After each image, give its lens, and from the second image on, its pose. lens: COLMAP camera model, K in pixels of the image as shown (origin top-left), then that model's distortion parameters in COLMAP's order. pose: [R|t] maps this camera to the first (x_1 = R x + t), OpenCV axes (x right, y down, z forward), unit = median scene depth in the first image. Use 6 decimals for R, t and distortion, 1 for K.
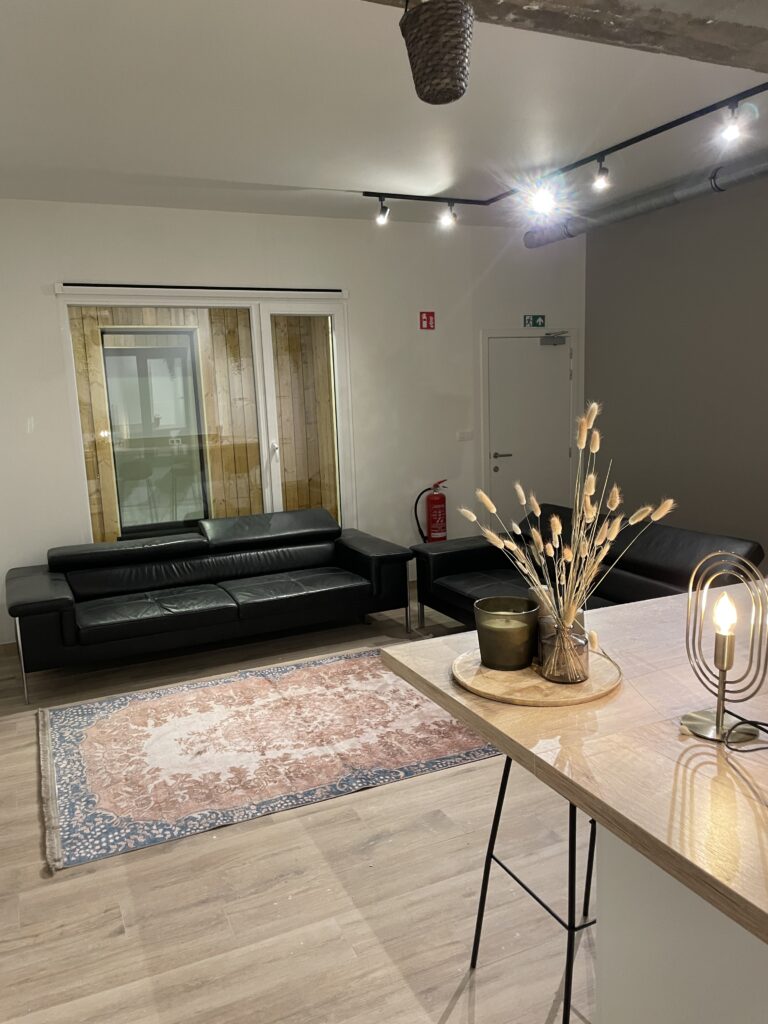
lens RADIAL K [[776.4, 0, 389.6], [0, 776.4, 516.6], [0, 0, 1]] dist [0.085505, -0.108217]
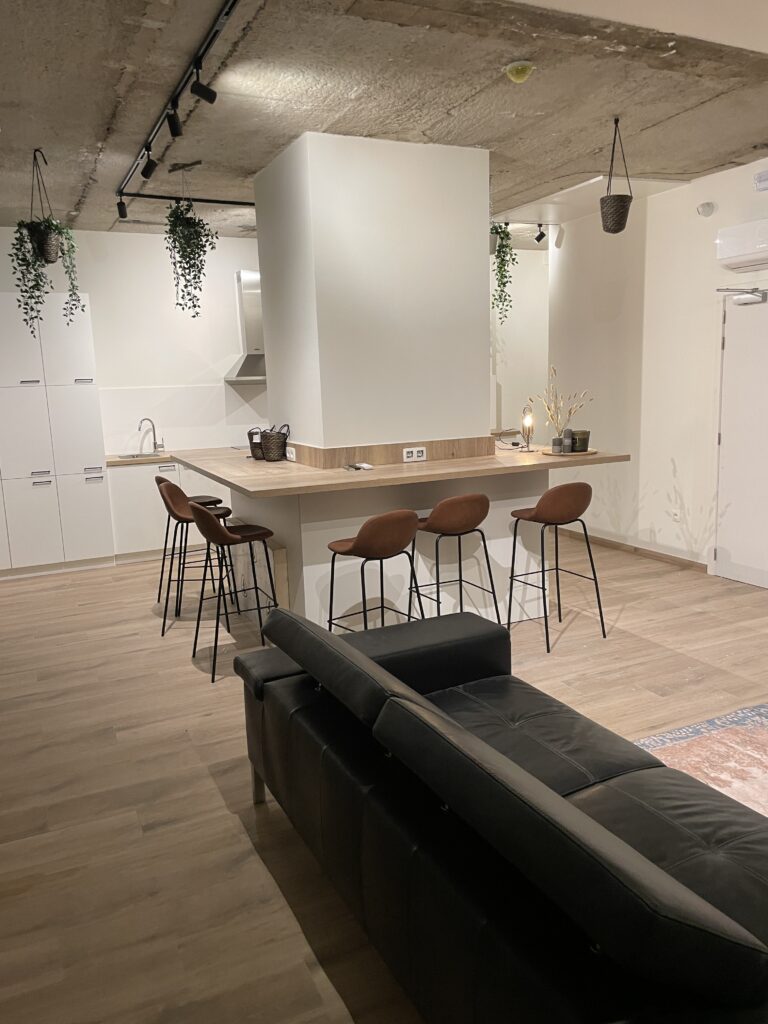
lens RADIAL K [[776.4, 0, 381.3], [0, 776.4, 510.5], [0, 0, 1]] dist [0.085505, -0.108217]
pose [[-0.997311, 0.070236, 0.020928, 0.399110], [0.073231, 0.943837, 0.322193, -0.287732], [0.002877, 0.322859, -0.946443, 1.812256]]
